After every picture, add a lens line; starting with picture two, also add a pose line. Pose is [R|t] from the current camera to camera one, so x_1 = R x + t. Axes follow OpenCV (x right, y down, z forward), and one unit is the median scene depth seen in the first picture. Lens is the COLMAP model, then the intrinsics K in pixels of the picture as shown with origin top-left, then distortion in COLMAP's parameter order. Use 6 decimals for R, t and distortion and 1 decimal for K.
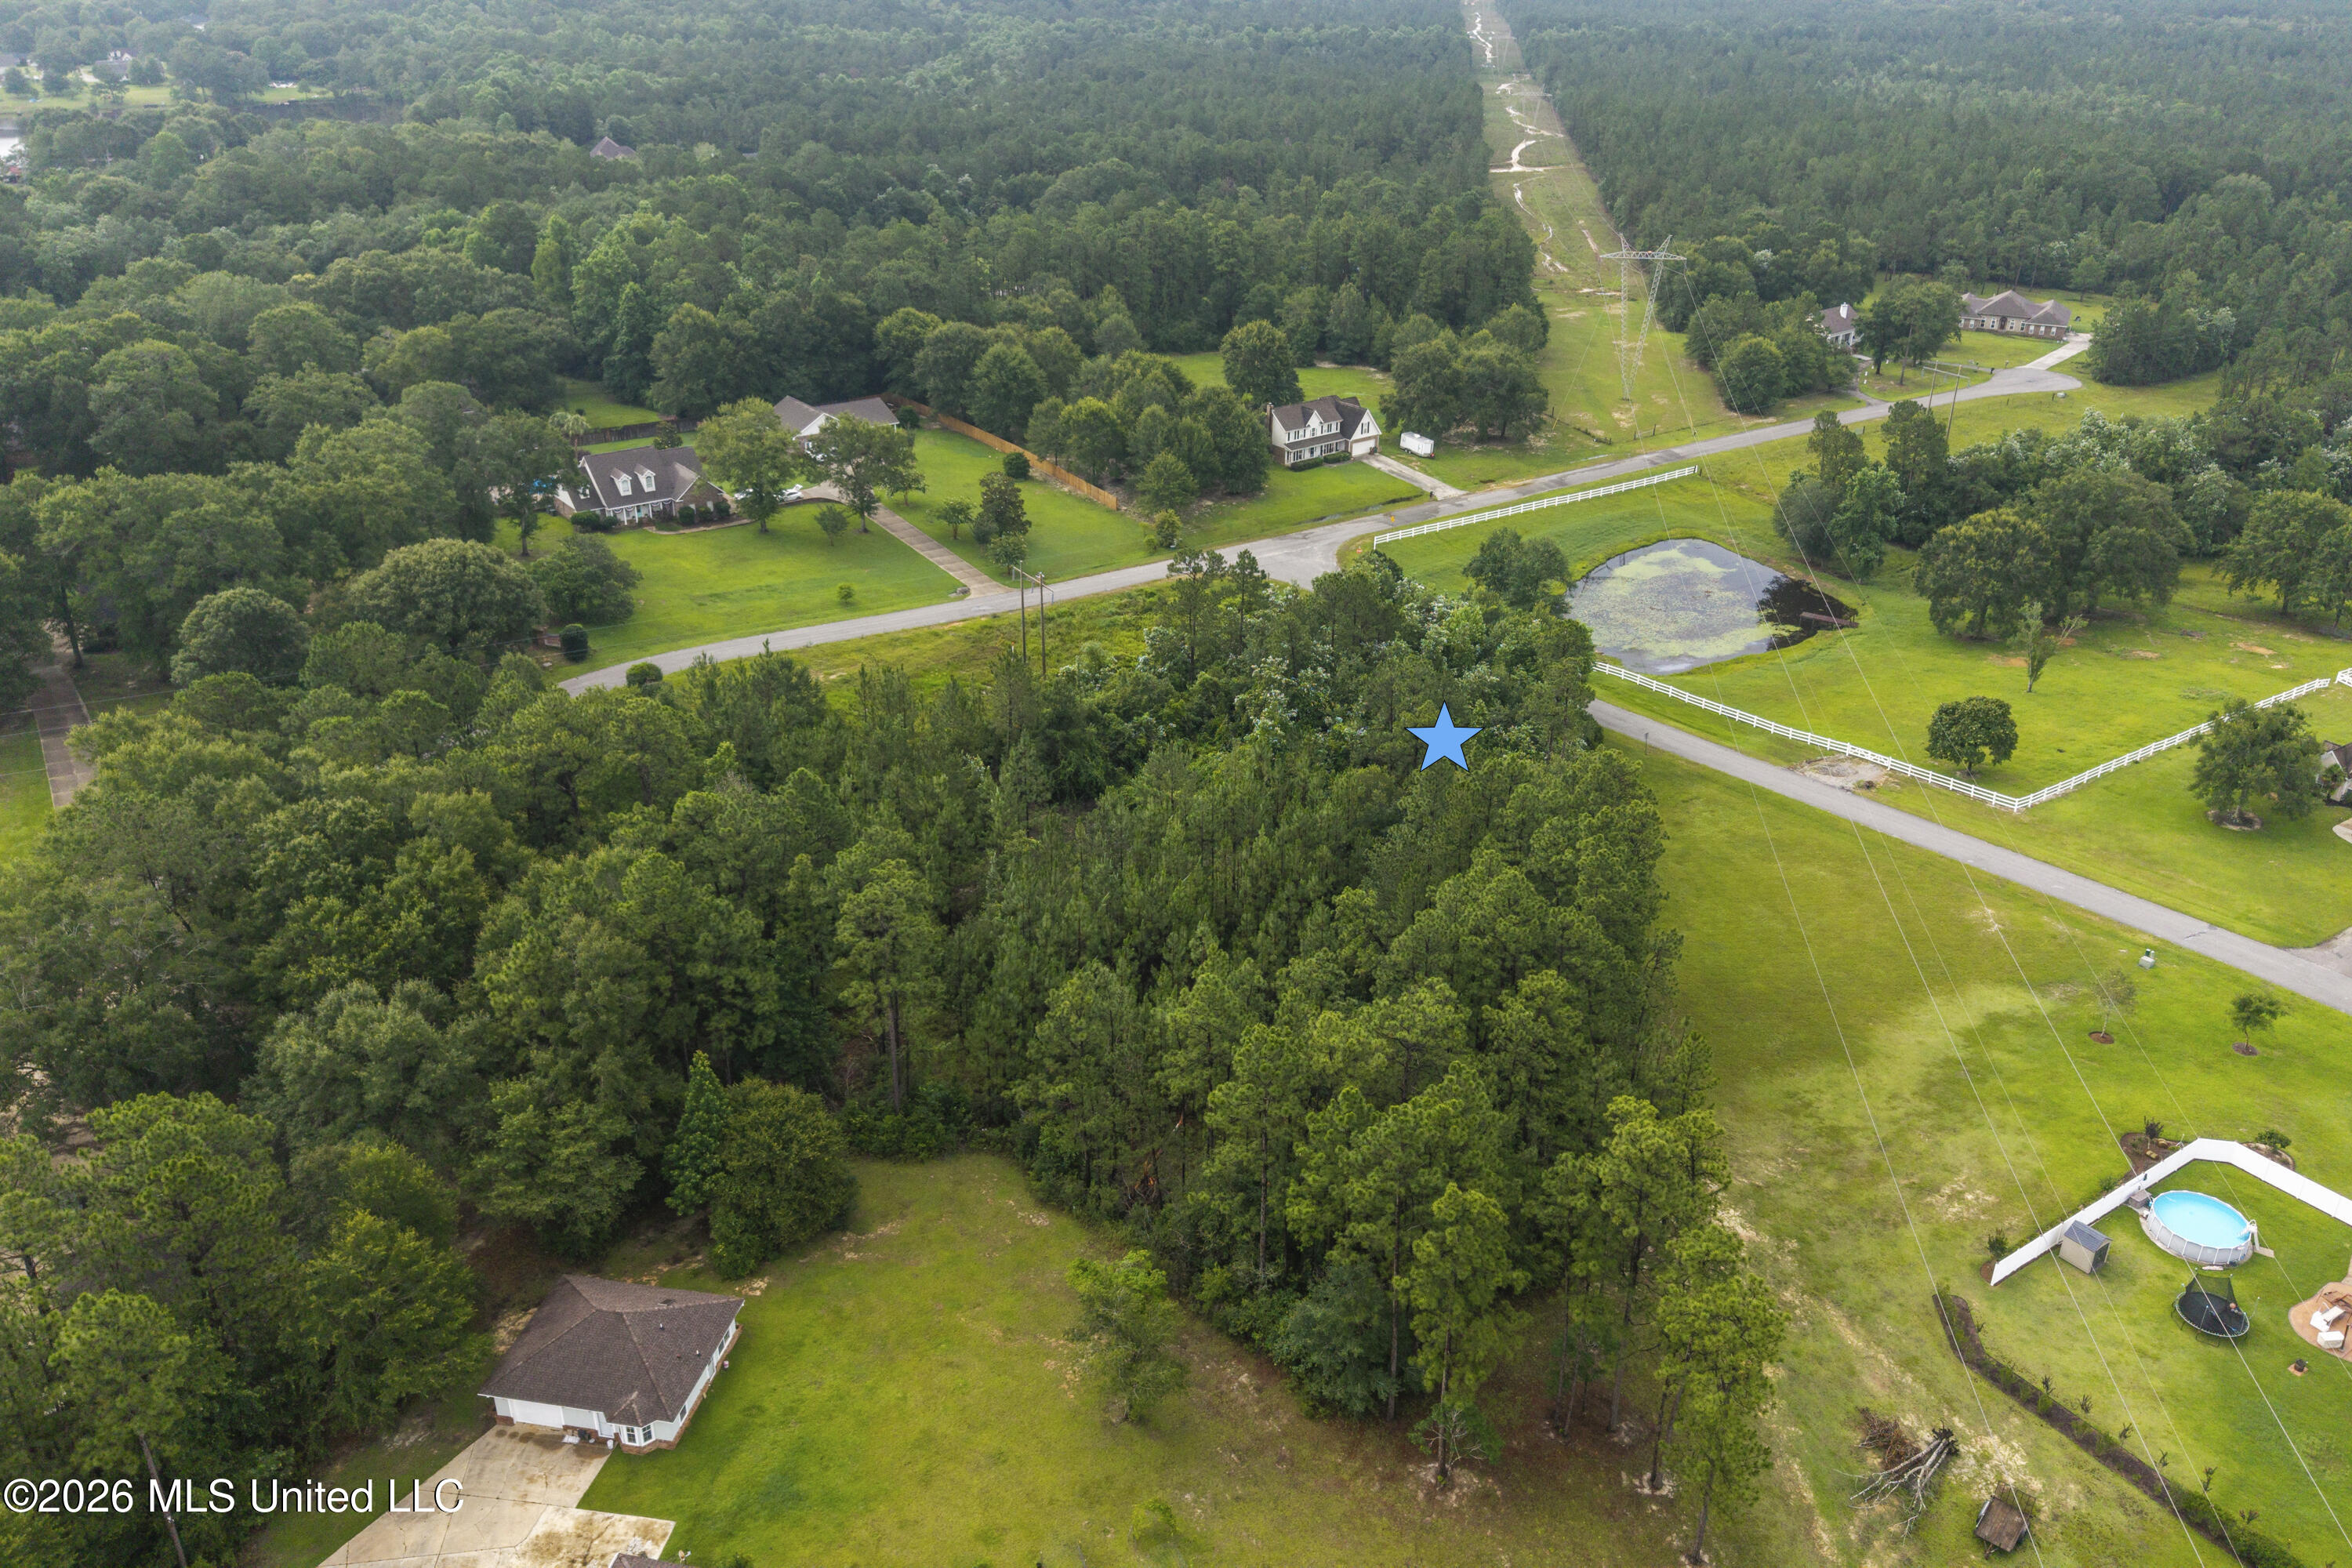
lens RADIAL K [[1862.4, 0, 1176.0], [0, 1862.4, 784.0], [0, 0, 1]] dist [0.033164, -0.045592]
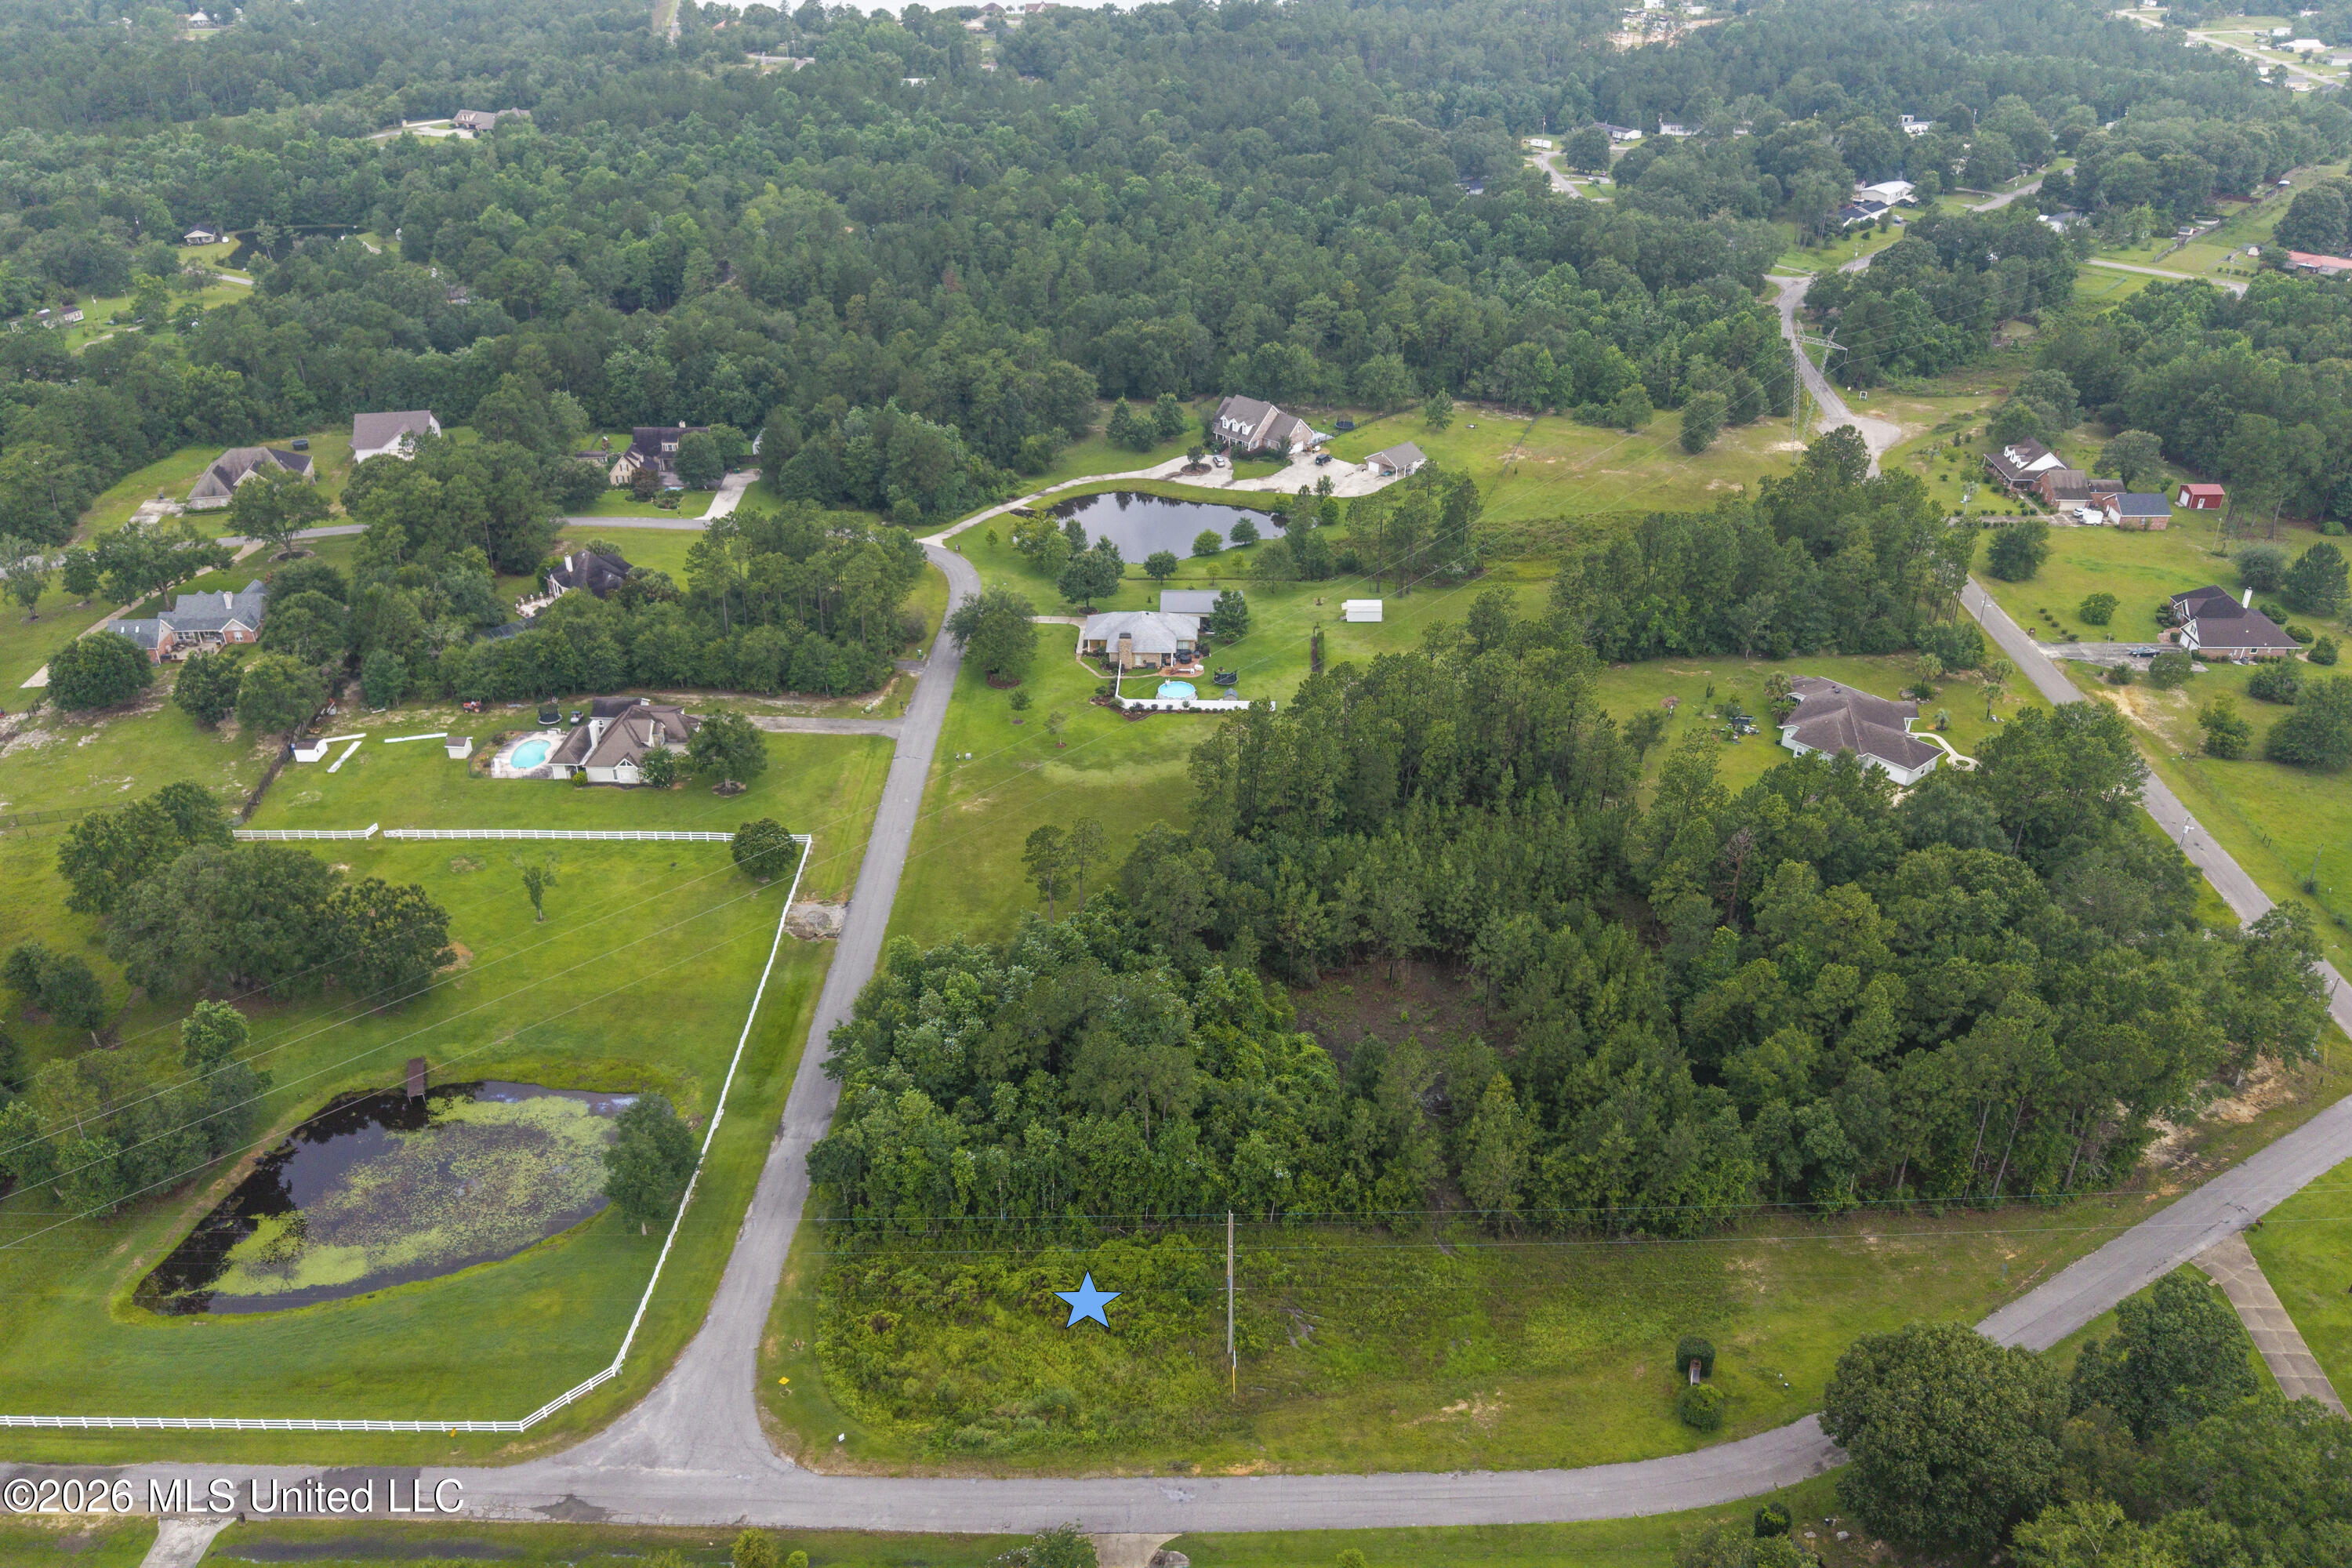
lens RADIAL K [[1863.9, 0, 1176.0], [0, 1863.9, 784.0], [0, 0, 1]] dist [0.061273, -0.092229]
pose [[-0.801175, -0.298099, 0.518899, -0.338208], [0.252422, 0.617847, 0.744679, -0.682749], [-0.542589, 0.727600, -0.419757, 0.967673]]
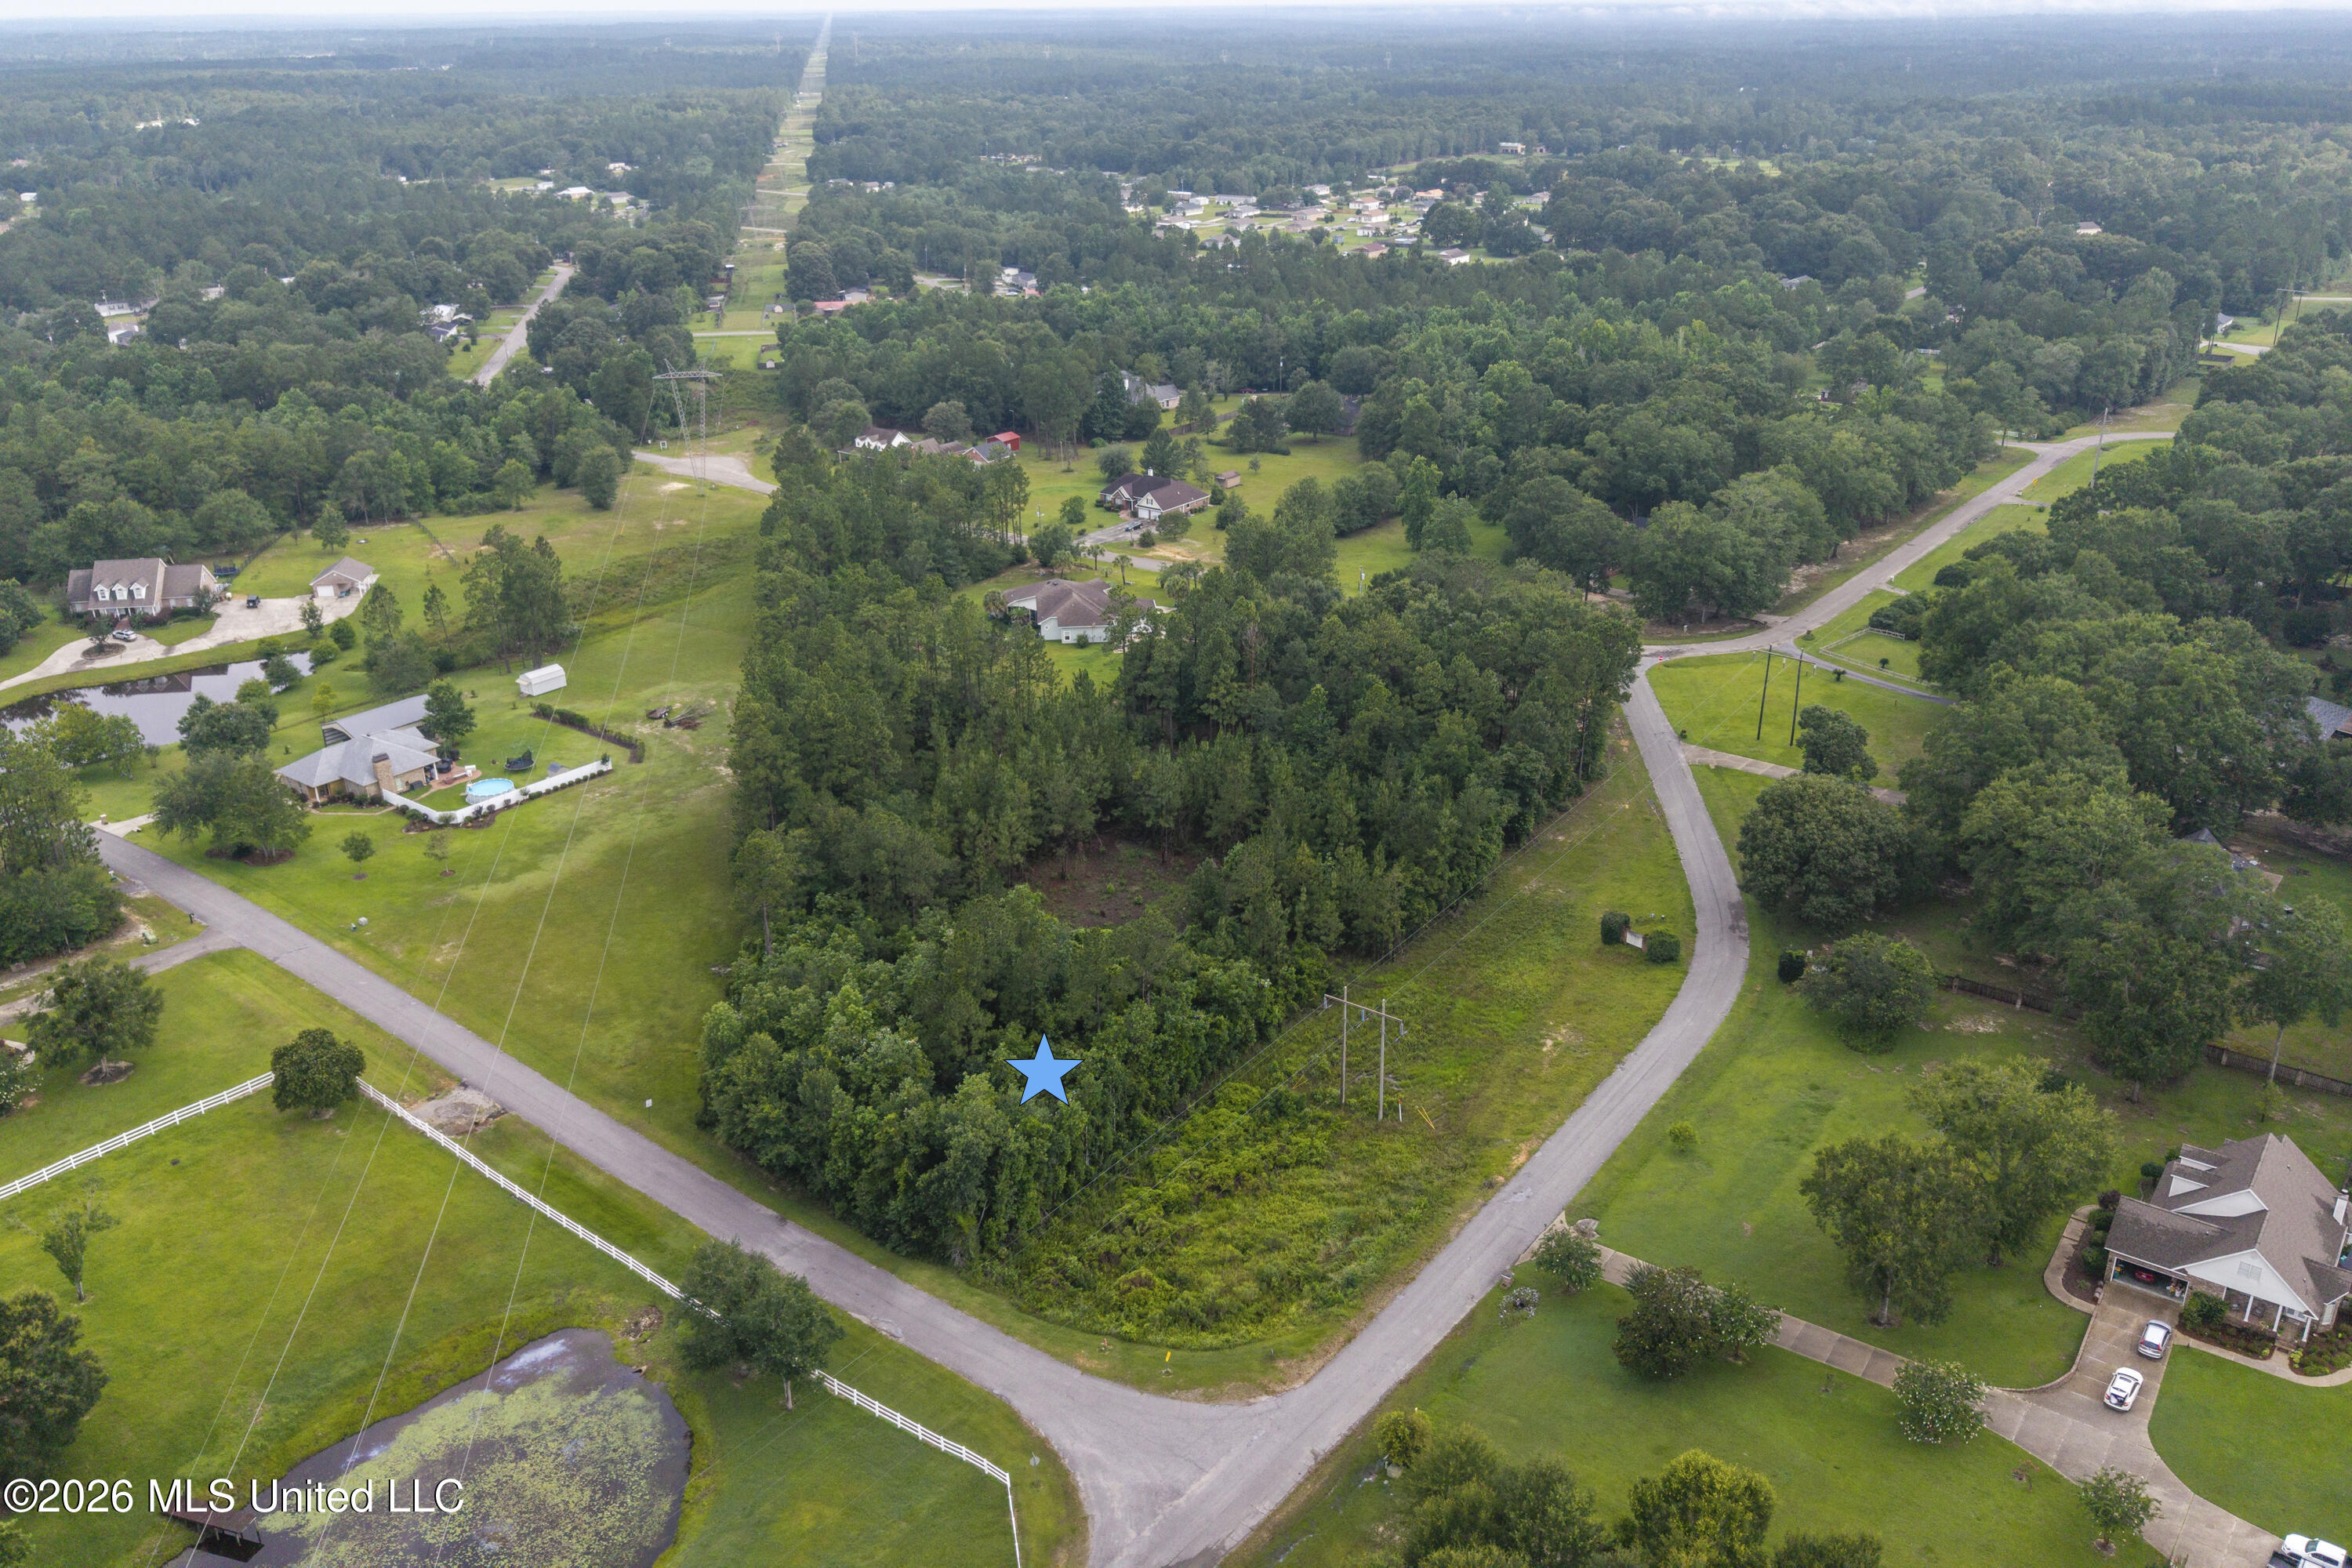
lens RADIAL K [[1863.9, 0, 1176.0], [0, 1863.9, 784.0], [0, 0, 1]] dist [0.061273, -0.092229]
pose [[-0.957103, 0.109809, -0.268134, 0.175606], [-0.126374, 0.674542, 0.727340, -0.624582], [0.260736, 0.730024, -0.631729, 1.146946]]
